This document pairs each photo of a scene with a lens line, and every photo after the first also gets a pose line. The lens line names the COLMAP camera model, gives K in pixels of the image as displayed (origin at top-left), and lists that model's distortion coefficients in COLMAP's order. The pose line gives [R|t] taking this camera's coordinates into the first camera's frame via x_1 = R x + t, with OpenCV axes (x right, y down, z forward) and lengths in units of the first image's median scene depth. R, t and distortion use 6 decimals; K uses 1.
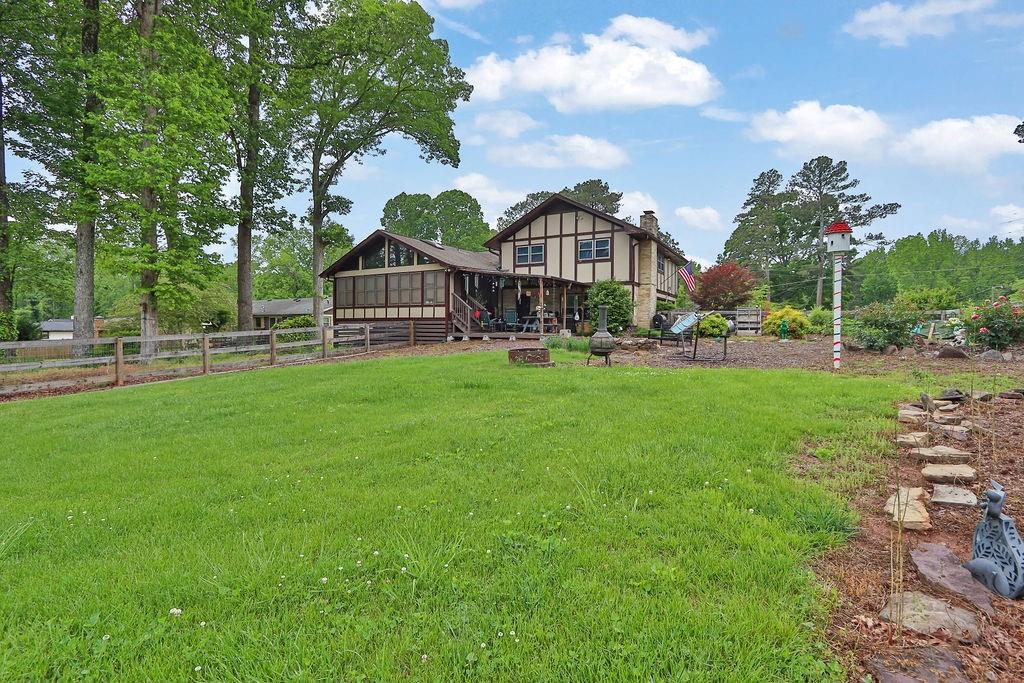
lens RADIAL K [[469.4, 0, 502.9], [0, 469.4, 332.3], [0, 0, 1]] dist [-0.003144, -0.000104]
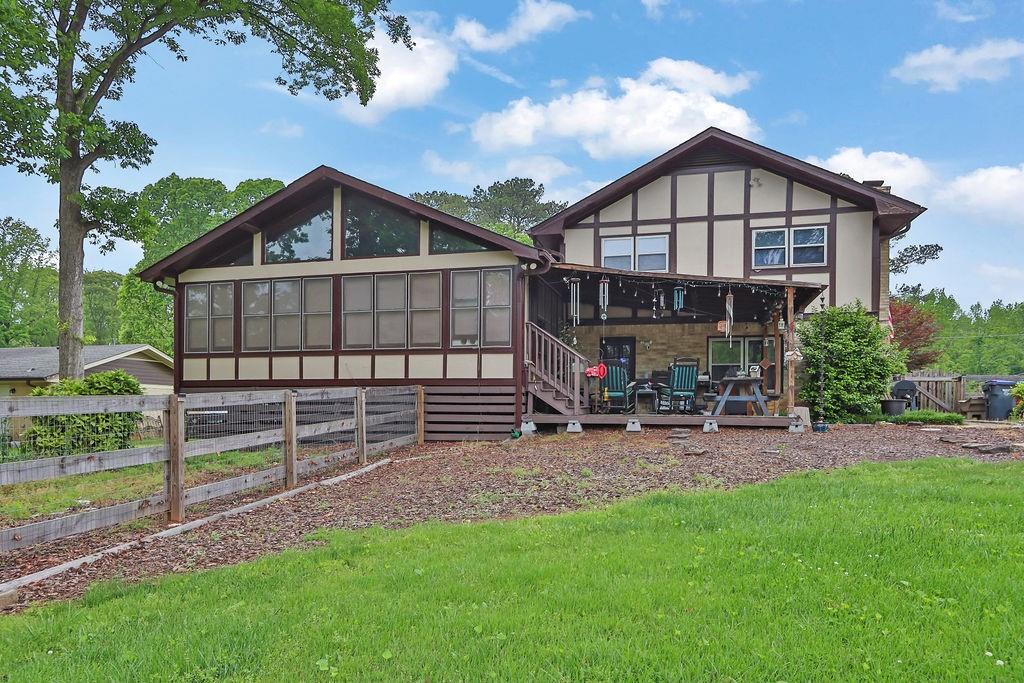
lens RADIAL K [[674.0, 0, 479.3], [0, 674.0, 421.1], [0, 0, 1]] dist [0.013587, -0.000652]
pose [[0.961525, 0.004235, 0.274683, -0.292716], [-0.004234, 0.999991, -0.000594, 0.007261], [-0.274683, -0.000591, 0.961535, 0.379456]]
